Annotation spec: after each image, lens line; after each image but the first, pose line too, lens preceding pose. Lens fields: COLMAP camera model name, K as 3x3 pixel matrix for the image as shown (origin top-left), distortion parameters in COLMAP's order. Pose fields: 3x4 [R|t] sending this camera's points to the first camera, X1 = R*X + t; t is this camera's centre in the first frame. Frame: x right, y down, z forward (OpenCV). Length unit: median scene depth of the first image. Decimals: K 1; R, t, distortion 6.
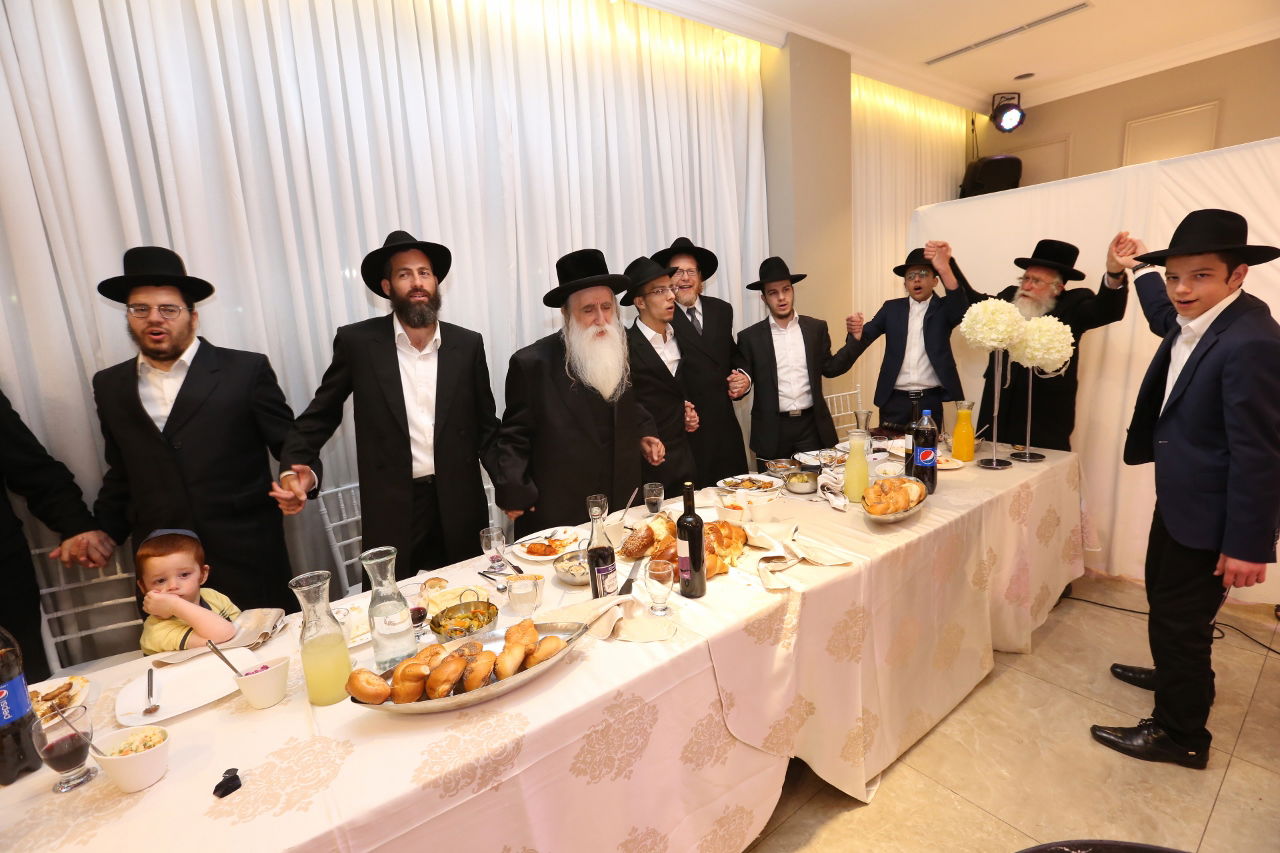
lens RADIAL K [[583.1, 0, 642.4], [0, 583.1, 430.1], [0, 0, 1]] dist [-0.056000, 0.024108]
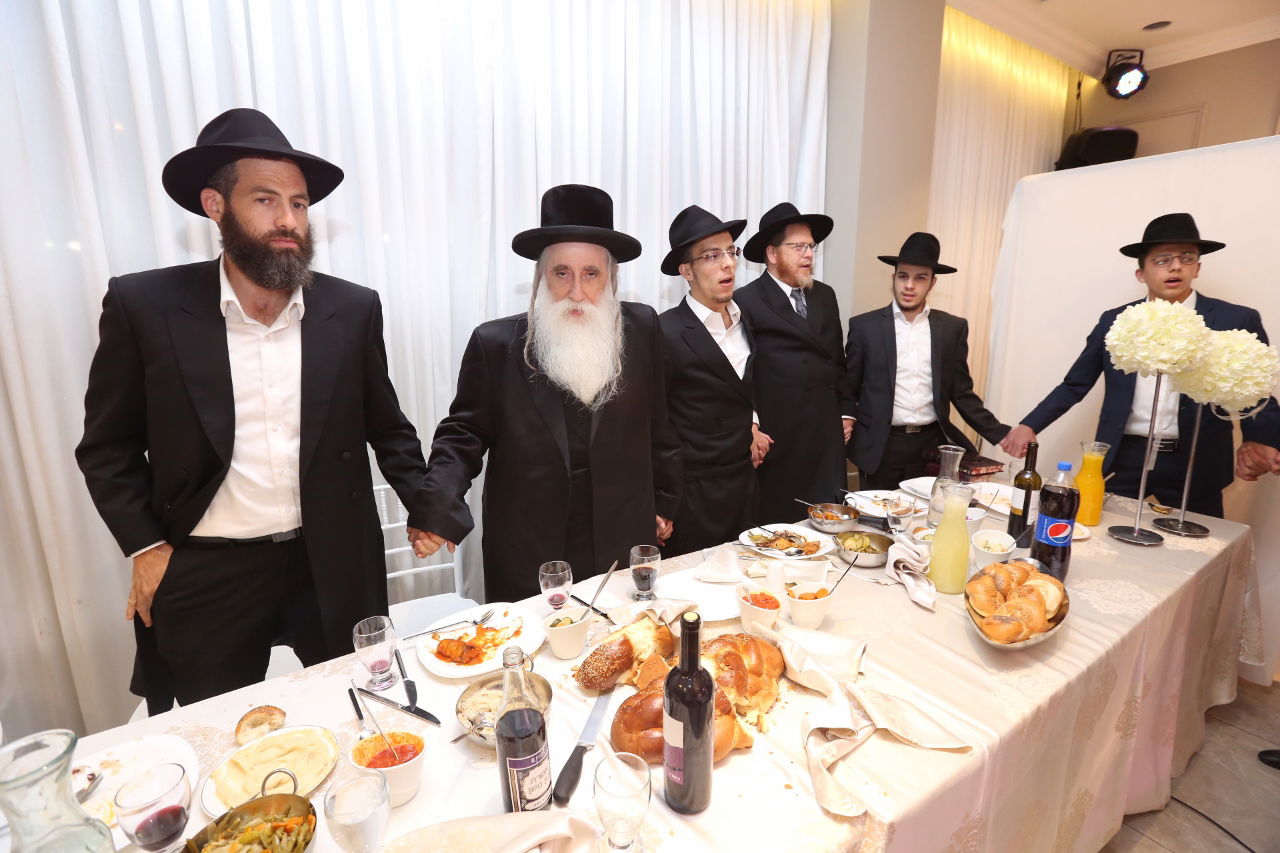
lens RADIAL K [[583.1, 0, 642.4], [0, 583.1, 430.1], [0, 0, 1]] dist [-0.056000, 0.024108]
pose [[0.997123, 0.068435, -0.032591, 0.029415], [-0.067452, 0.997260, 0.030364, -0.063311], [0.034579, -0.028079, 0.999007, 0.354678]]
